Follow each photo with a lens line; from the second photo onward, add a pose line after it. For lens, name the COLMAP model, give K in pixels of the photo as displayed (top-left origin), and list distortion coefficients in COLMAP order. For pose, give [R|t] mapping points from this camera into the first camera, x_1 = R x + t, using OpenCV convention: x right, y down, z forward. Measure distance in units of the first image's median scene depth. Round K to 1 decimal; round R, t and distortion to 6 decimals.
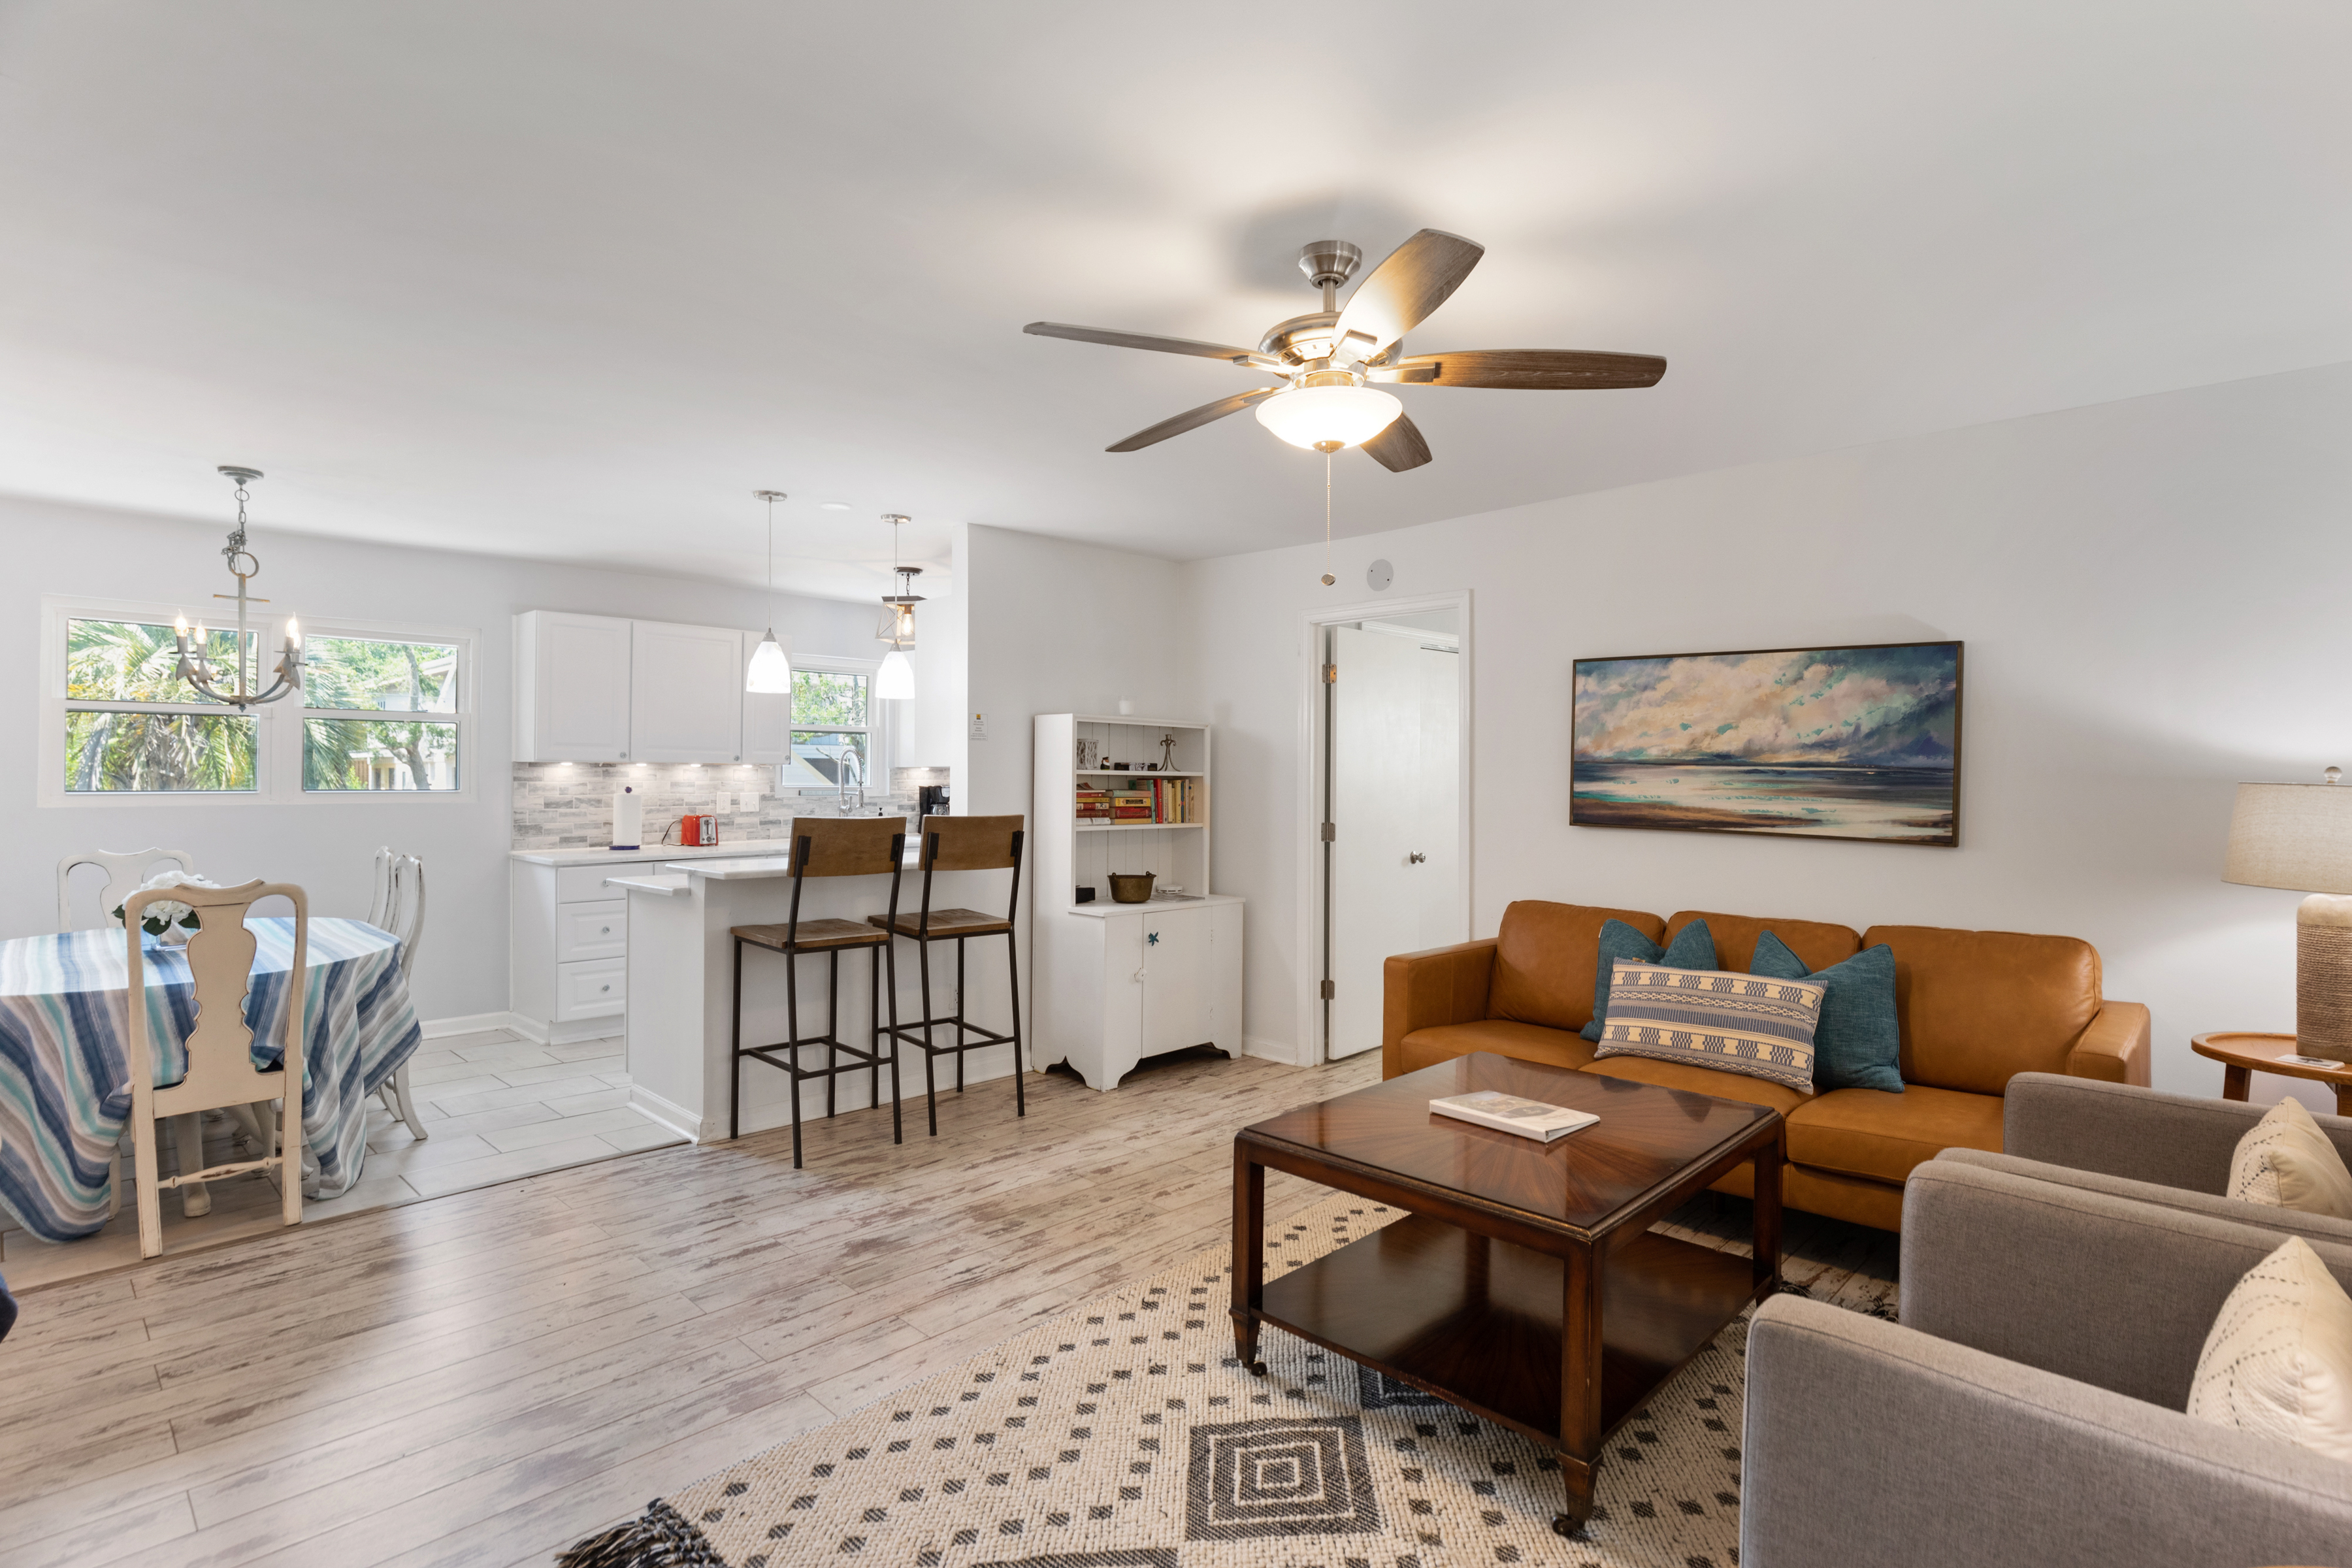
lens RADIAL K [[1150.8, 0, 1180.6], [0, 1150.8, 770.3], [0, 0, 1]] dist [-0.001961, 0.001470]
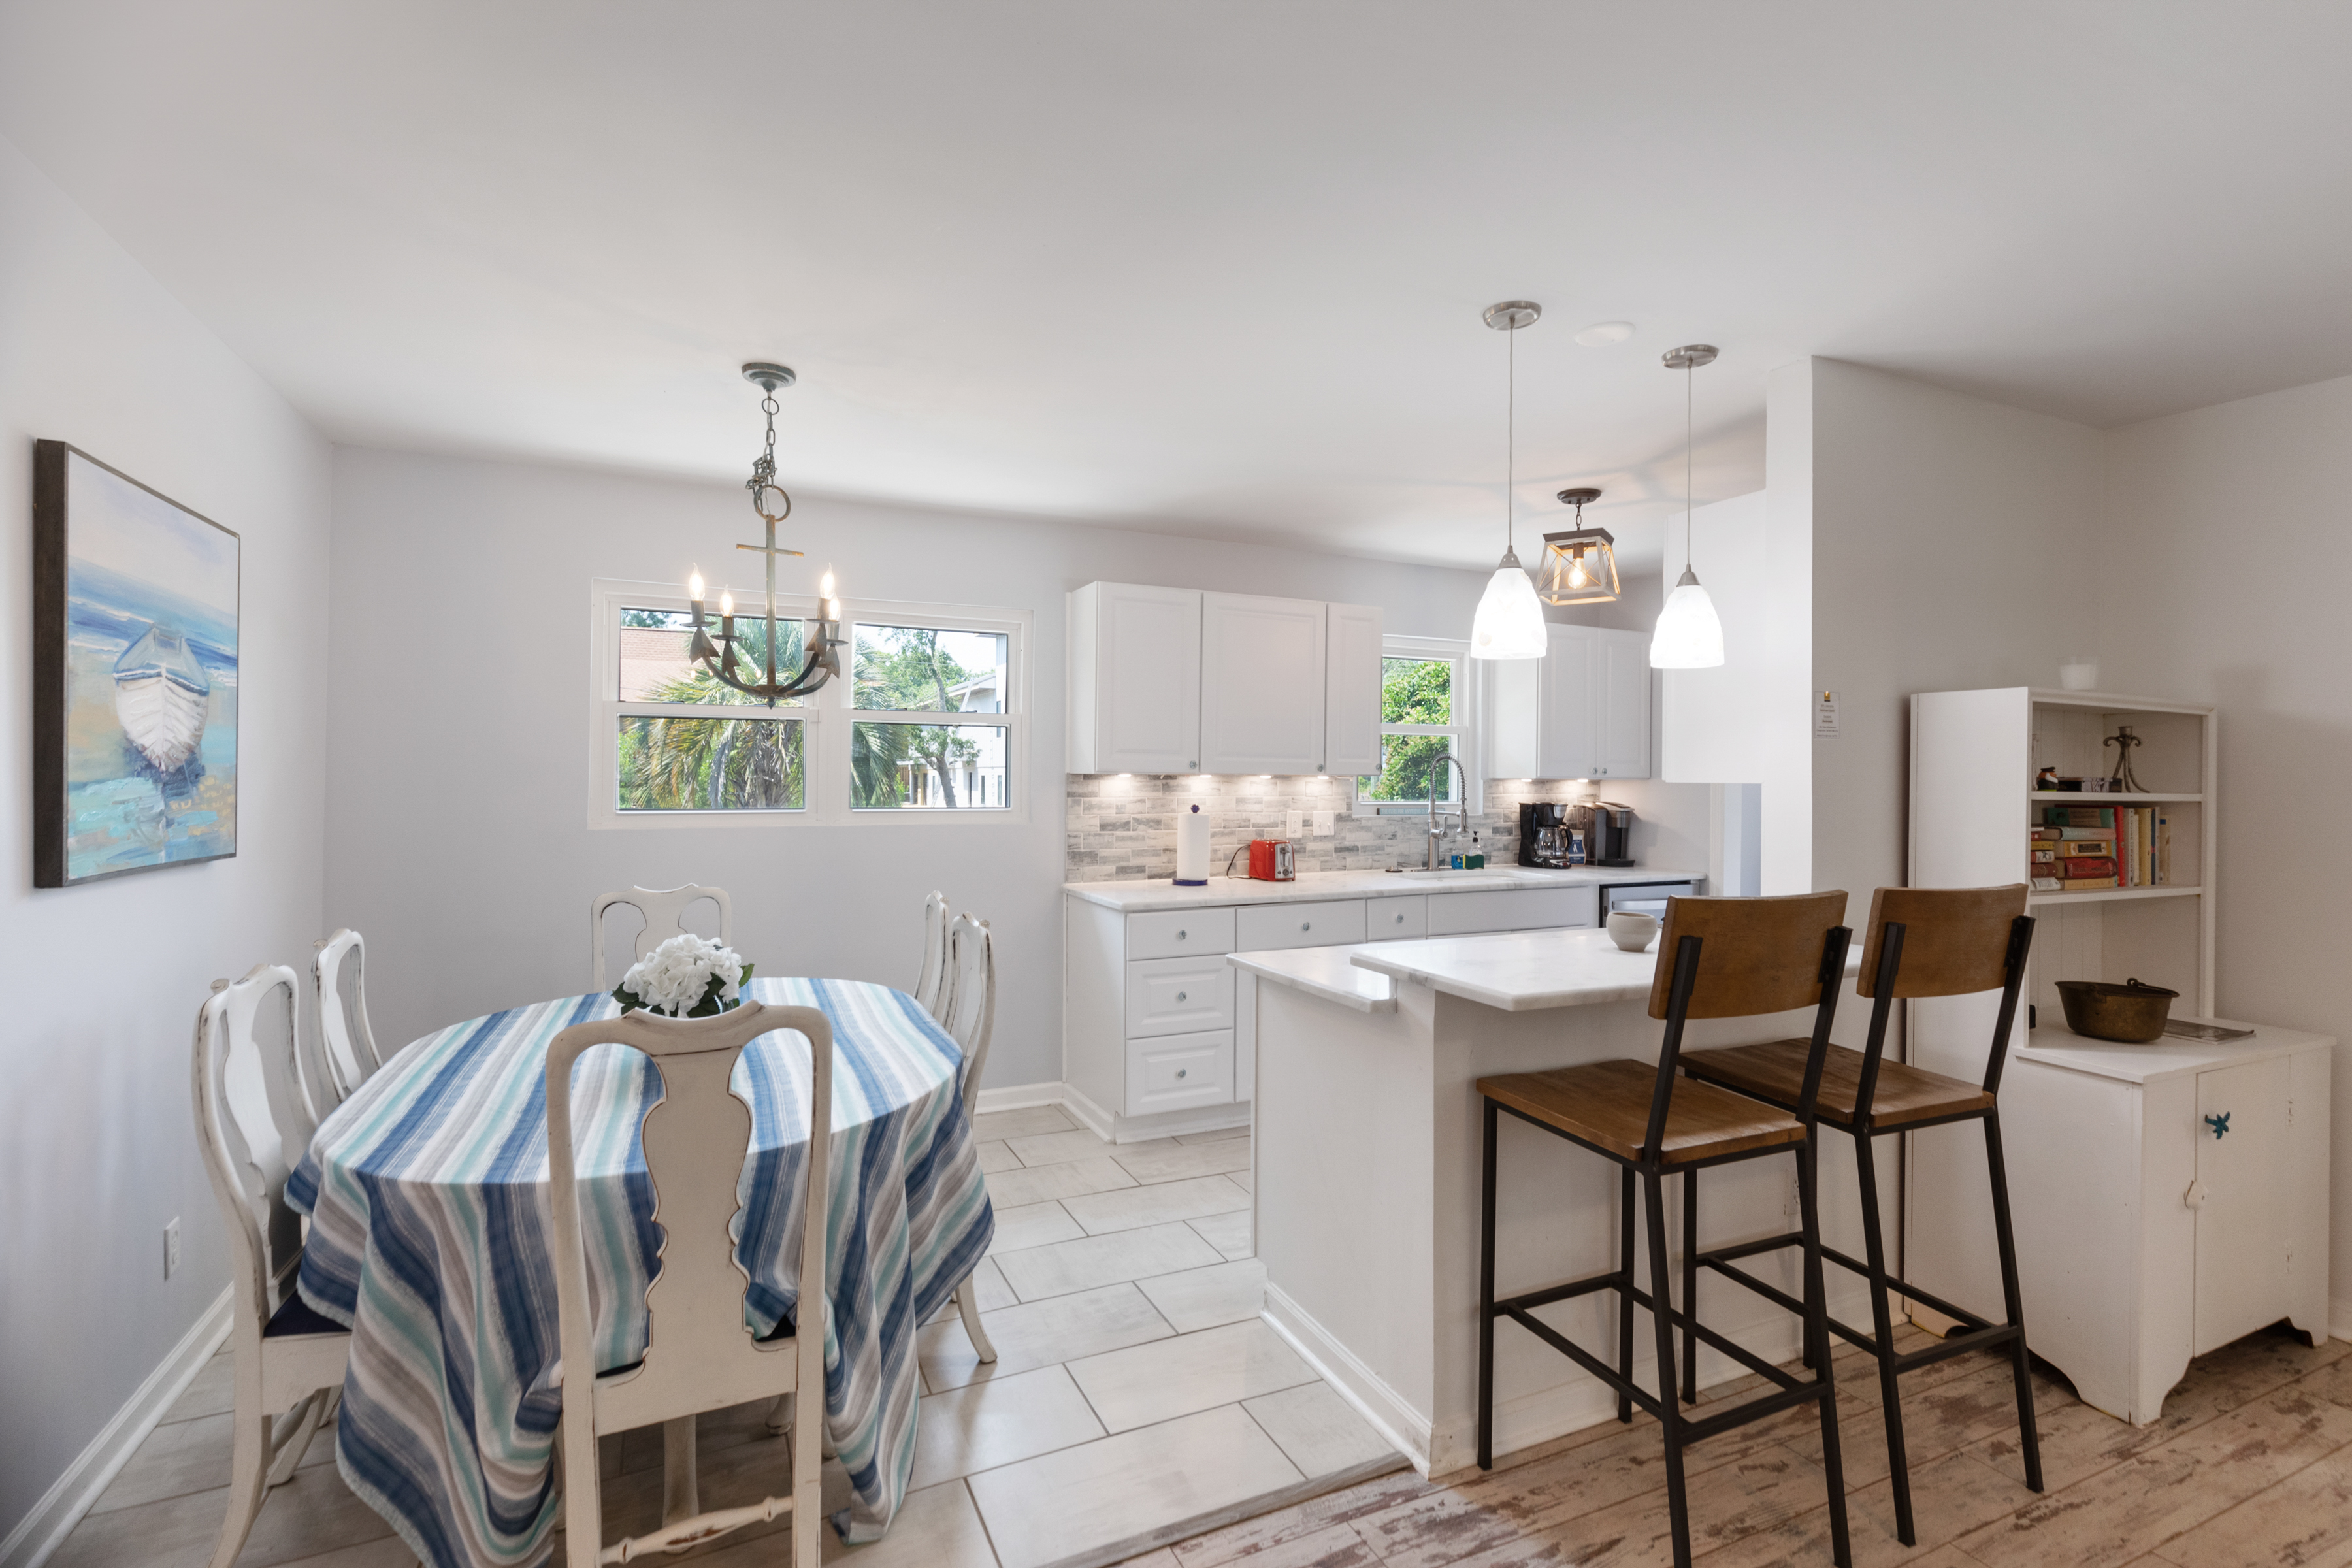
lens RADIAL K [[1057.1, 0, 1182.3], [0, 1057.1, 774.9], [0, 0, 1]] dist [0.007418, -0.000635]
pose [[0.935035, 0.000867, -0.354553, -0.340168], [-0.000739, 1.000000, 0.000496, -0.009564], [0.354554, -0.000202, 0.935036, 0.471203]]
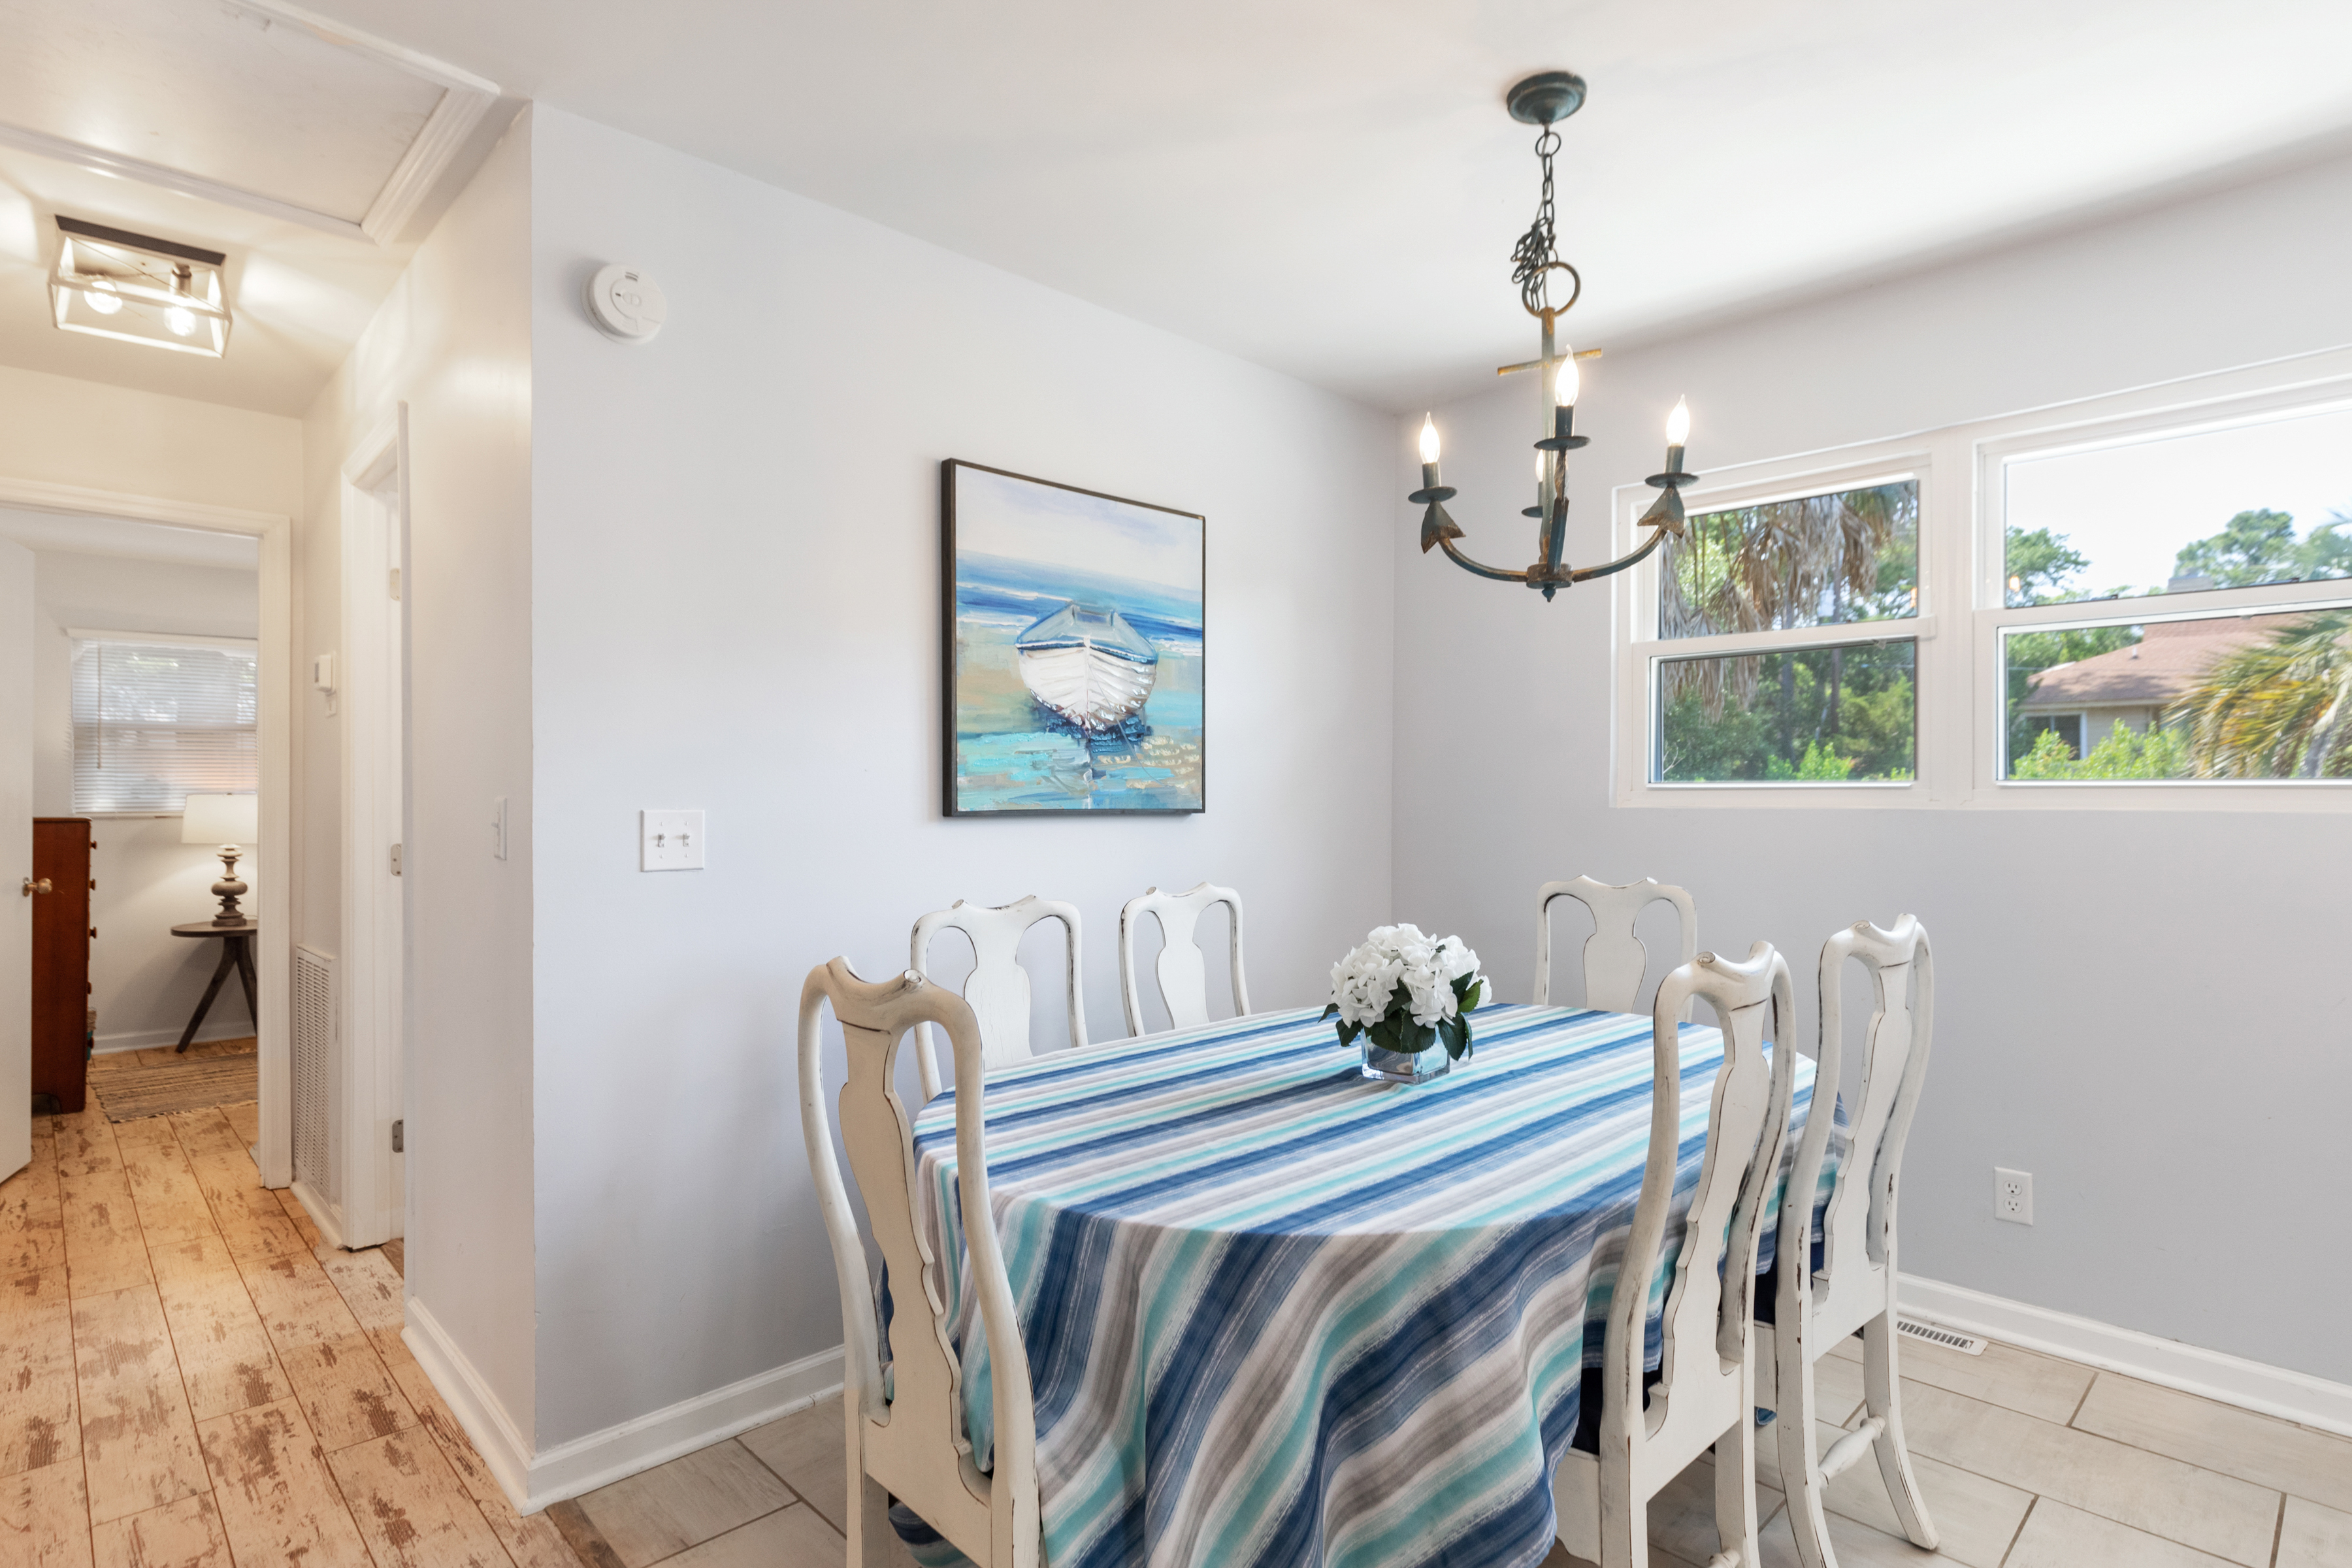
lens RADIAL K [[1192.2, 0, 1177.6], [0, 1192.2, 791.6], [0, 0, 1]] dist [-0.001538, 0.000098]
pose [[-0.030527, -0.006478, -0.999513, -0.320906], [0.005381, 0.999963, -0.006646, 0.029867], [0.999519, -0.005582, -0.030491, 0.857194]]
